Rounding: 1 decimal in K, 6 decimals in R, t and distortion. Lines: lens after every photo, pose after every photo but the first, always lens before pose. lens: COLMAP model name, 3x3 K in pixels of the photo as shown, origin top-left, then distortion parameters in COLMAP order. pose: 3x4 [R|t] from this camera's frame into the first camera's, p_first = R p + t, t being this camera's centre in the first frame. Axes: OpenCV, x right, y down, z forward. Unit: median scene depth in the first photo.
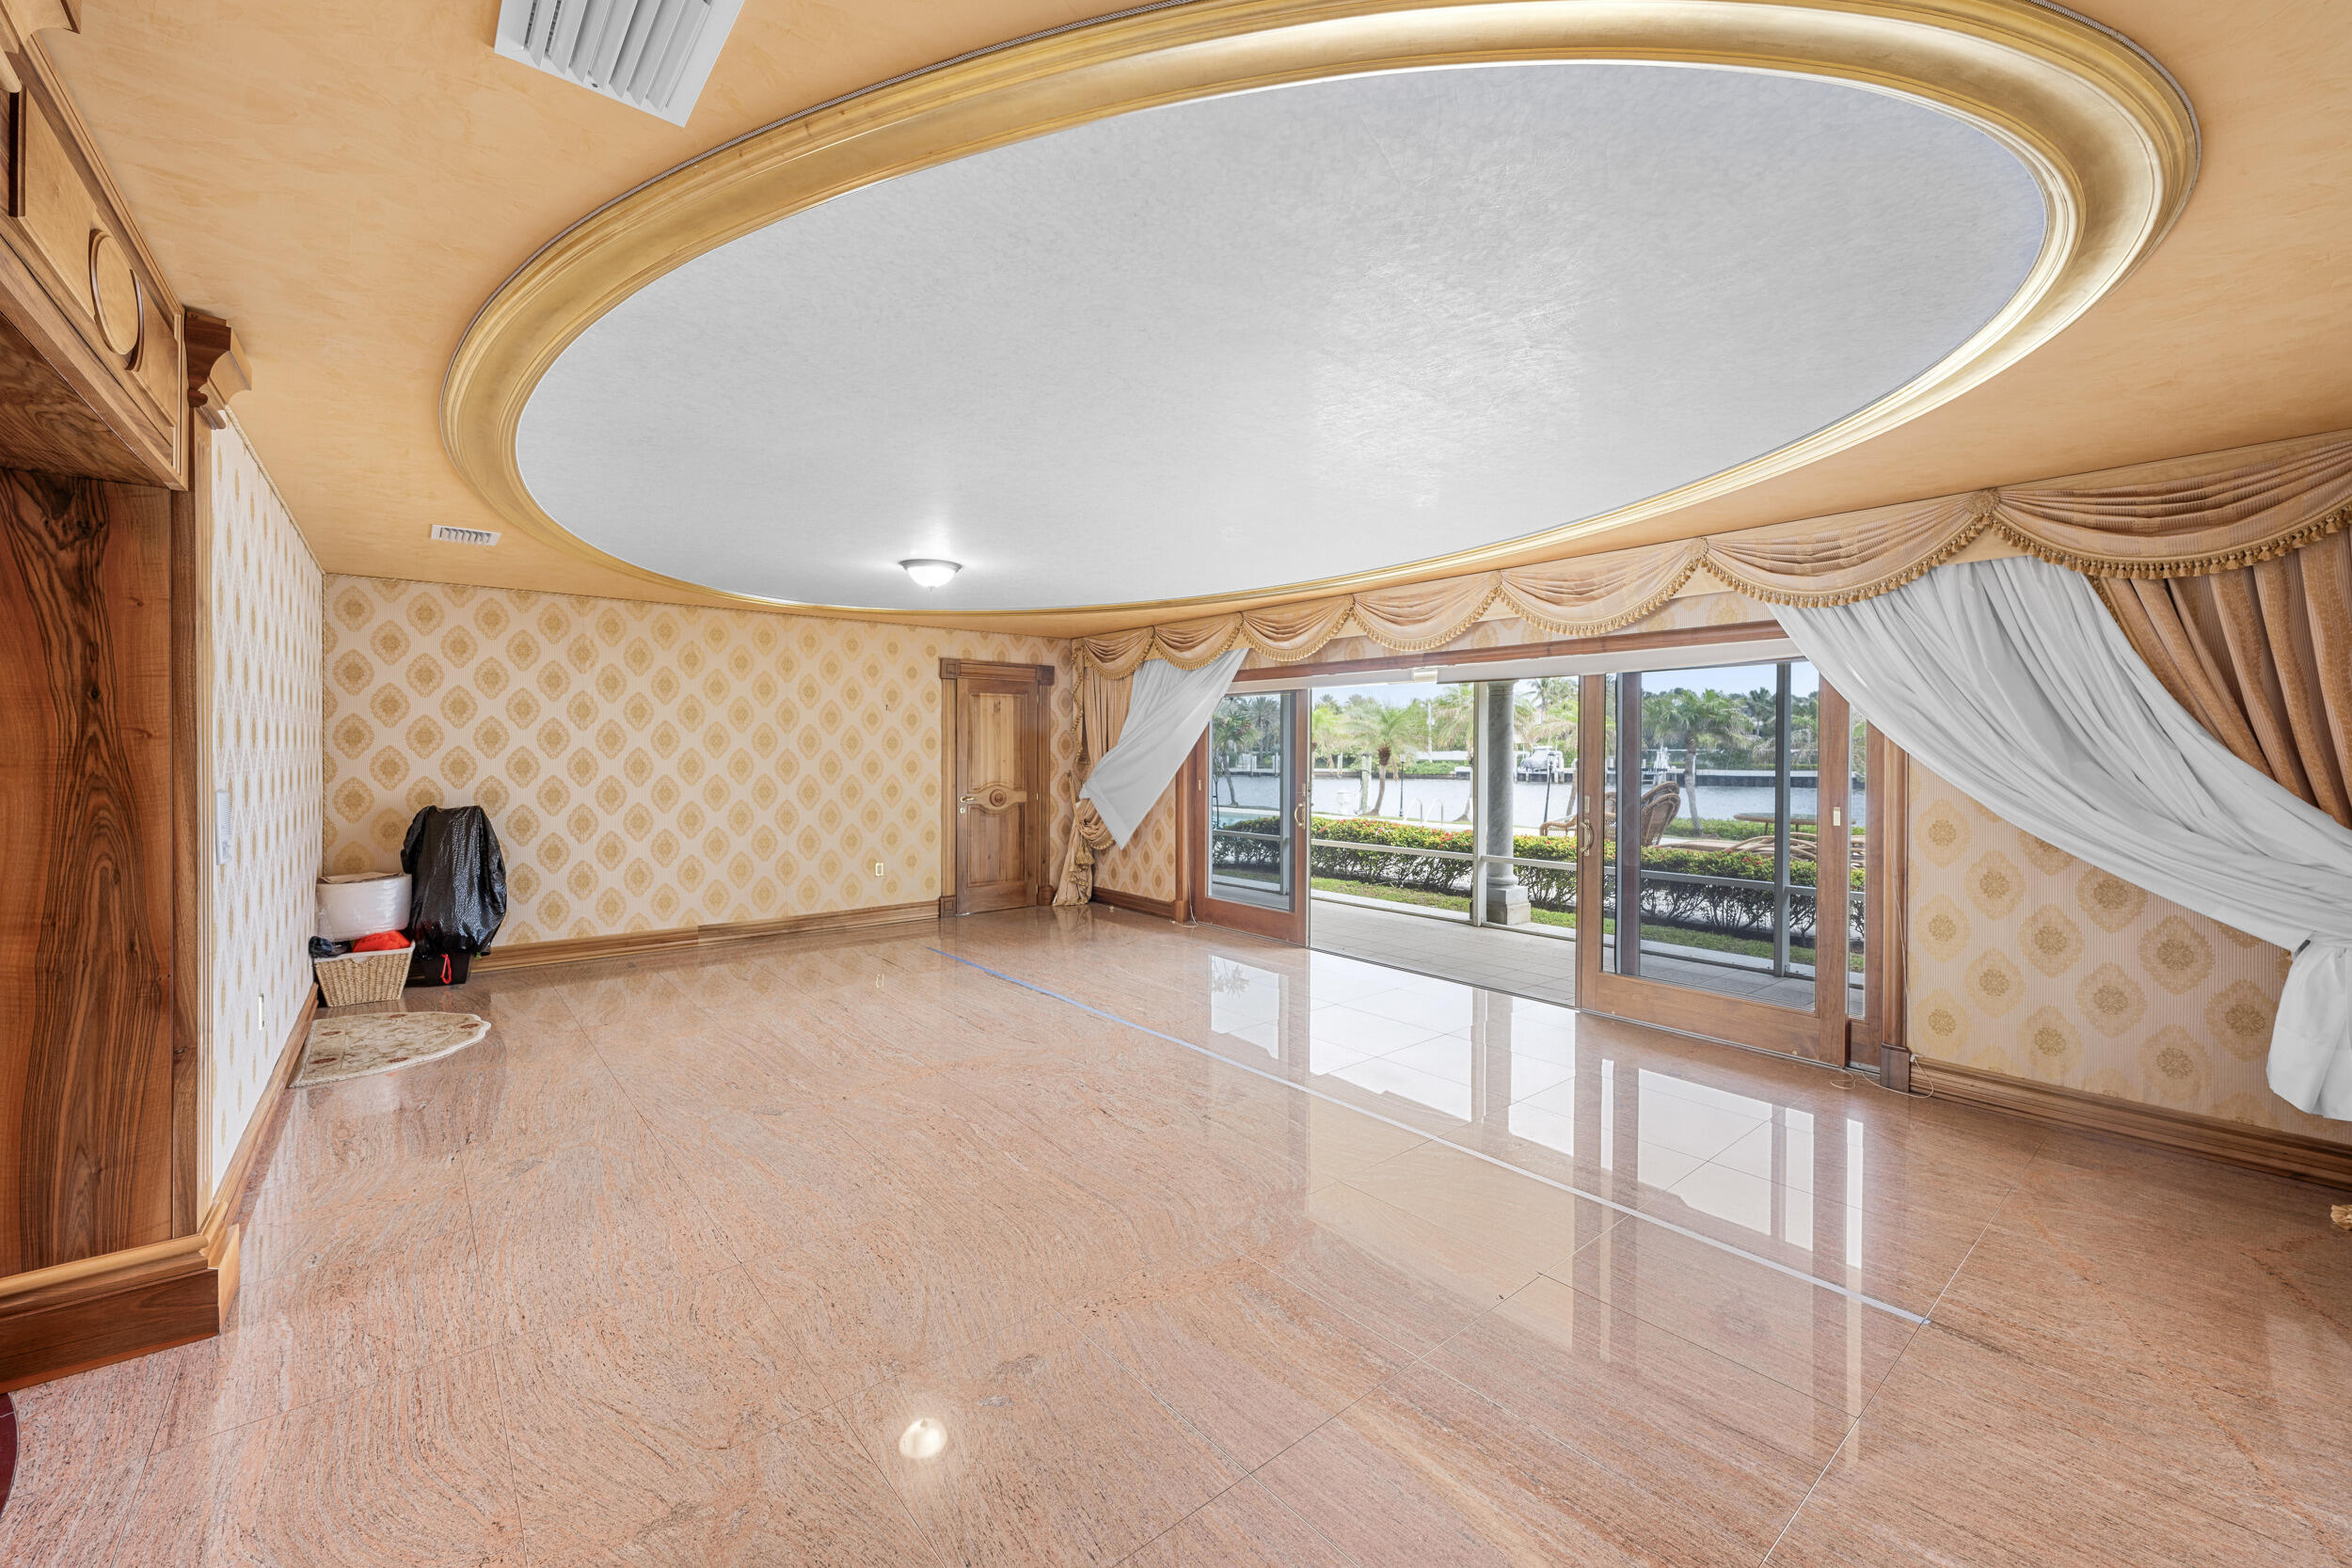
lens RADIAL K [[950.4, 0, 1179.2], [0, 950.4, 747.6], [0, 0, 1]] dist [0.001044, 0.000169]
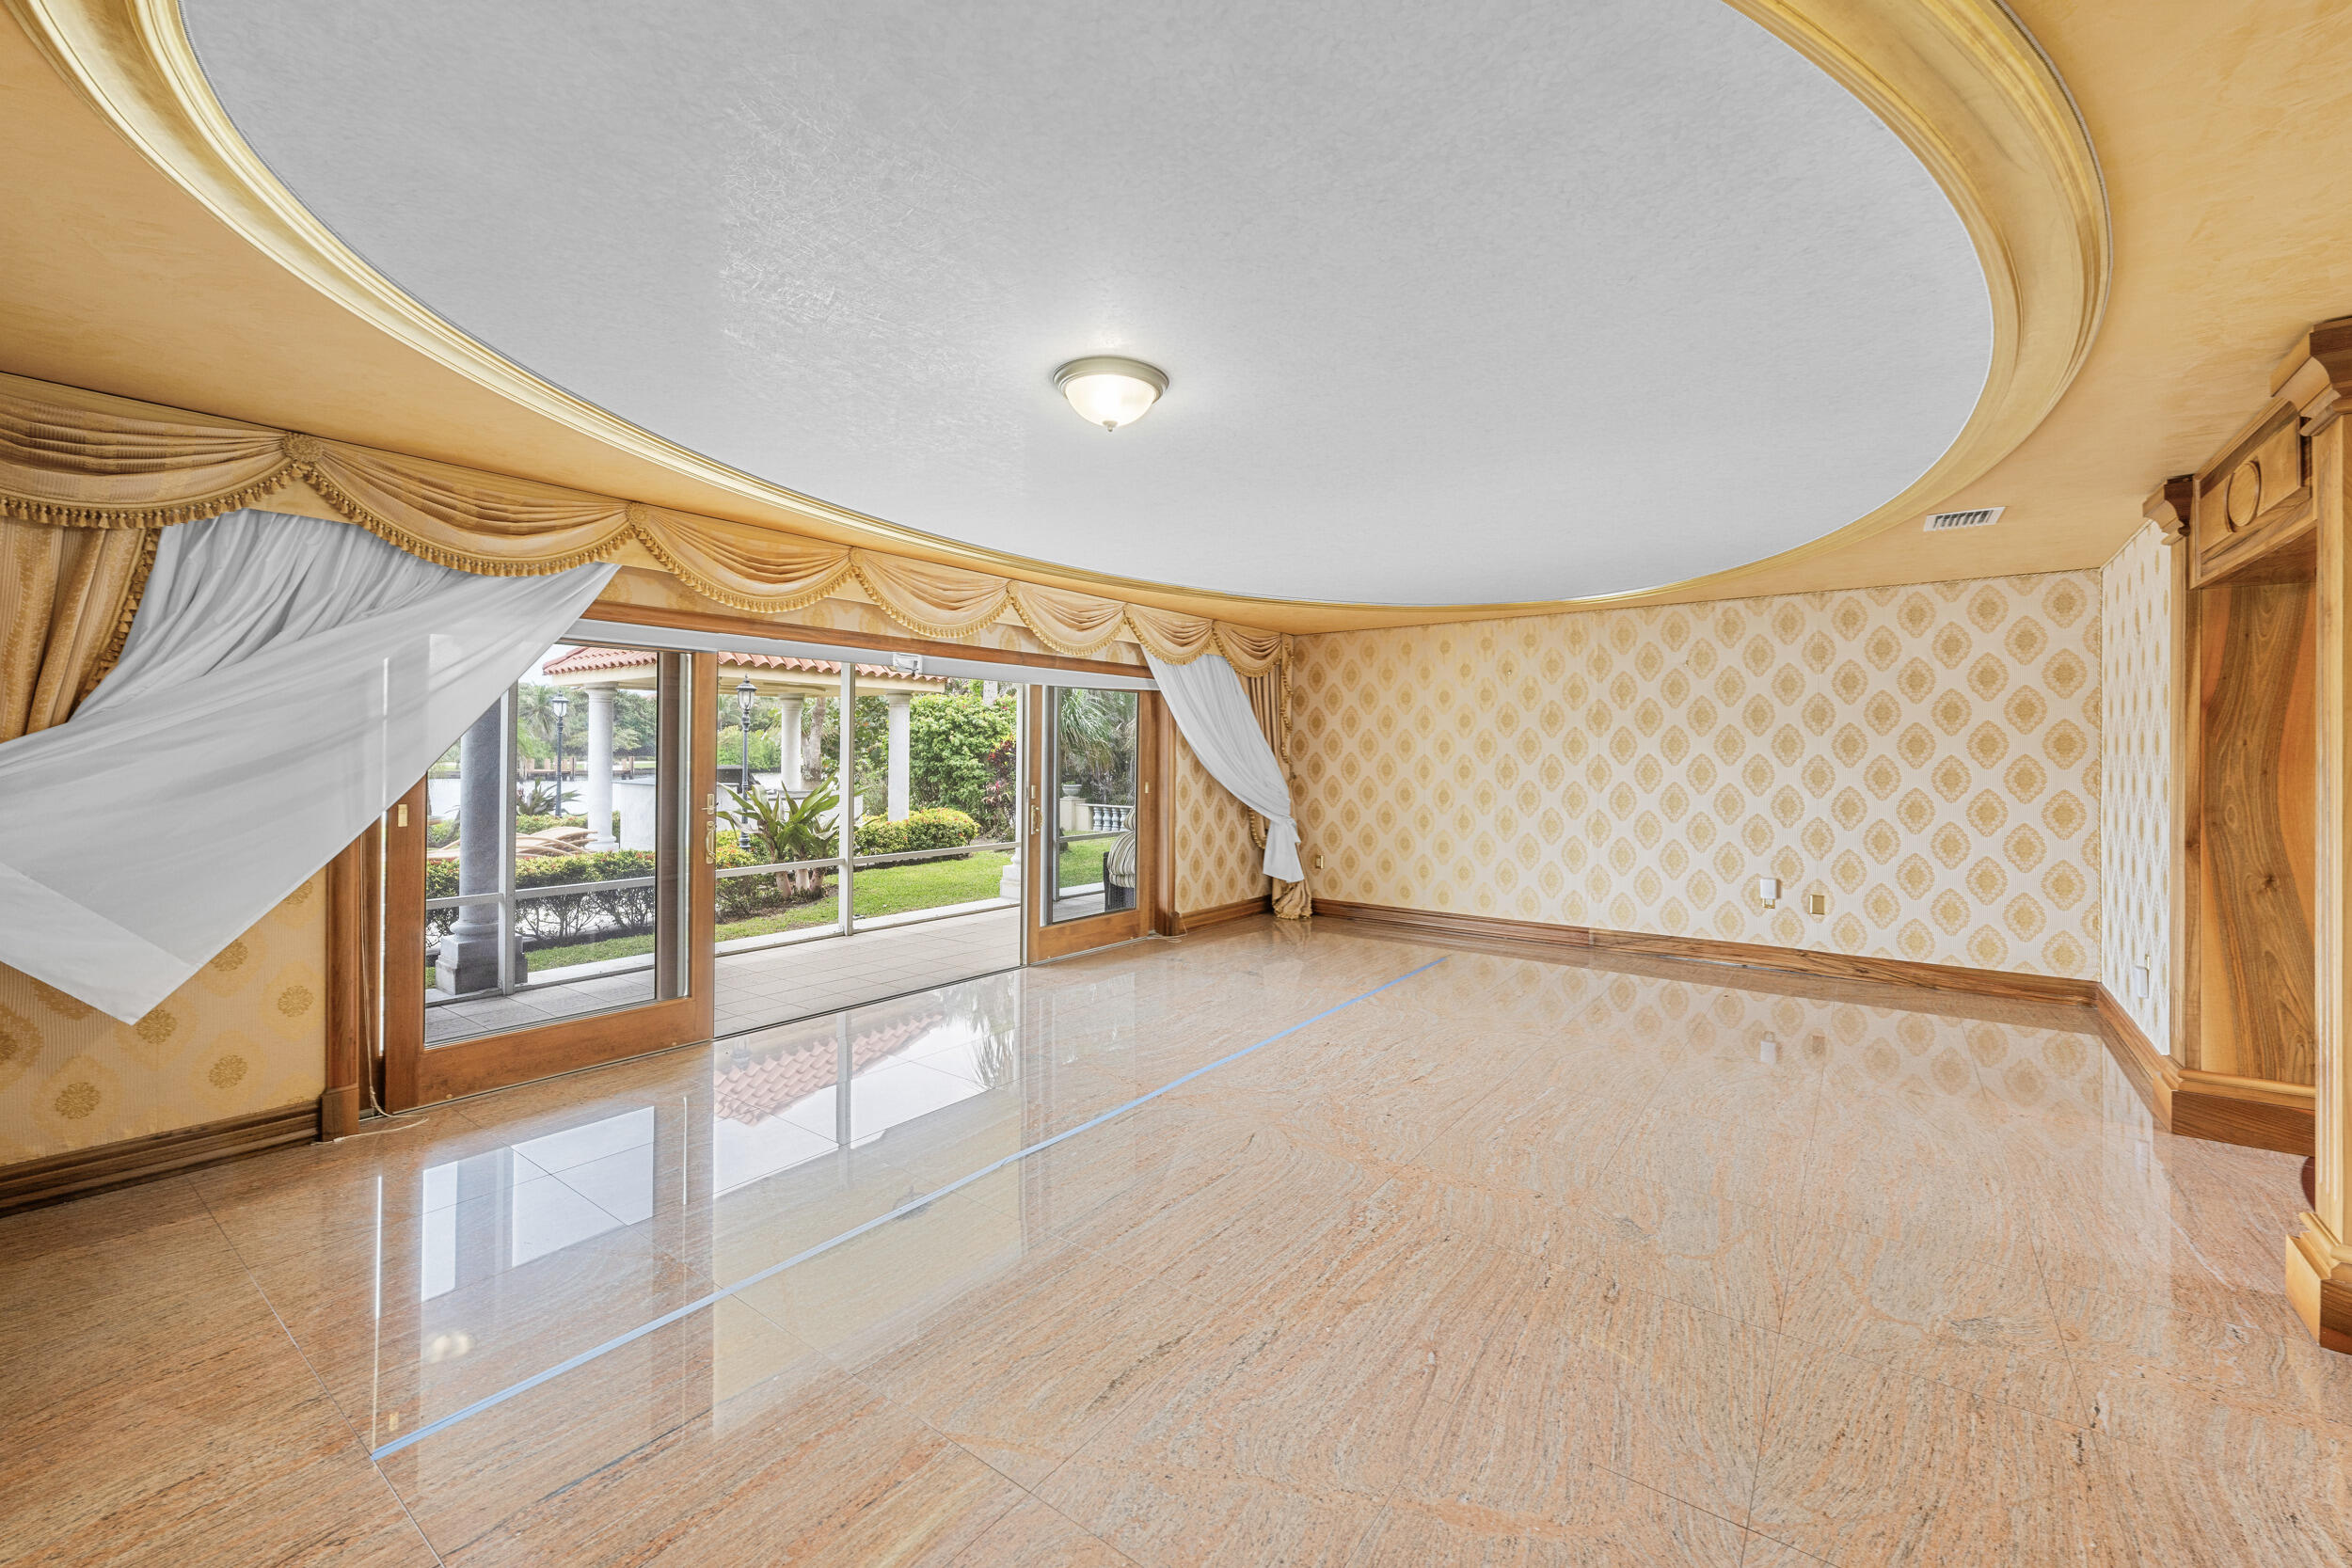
lens RADIAL K [[950.4, 0, 1179.2], [0, 950.4, 747.6], [0, 0, 1]] dist [0.001044, 0.000169]
pose [[-0.245767, -0.001532, 0.969328, -0.883049], [-0.011564, 0.999932, -0.001351, 0.002476], [-0.969260, -0.011541, -0.245768, 1.261179]]
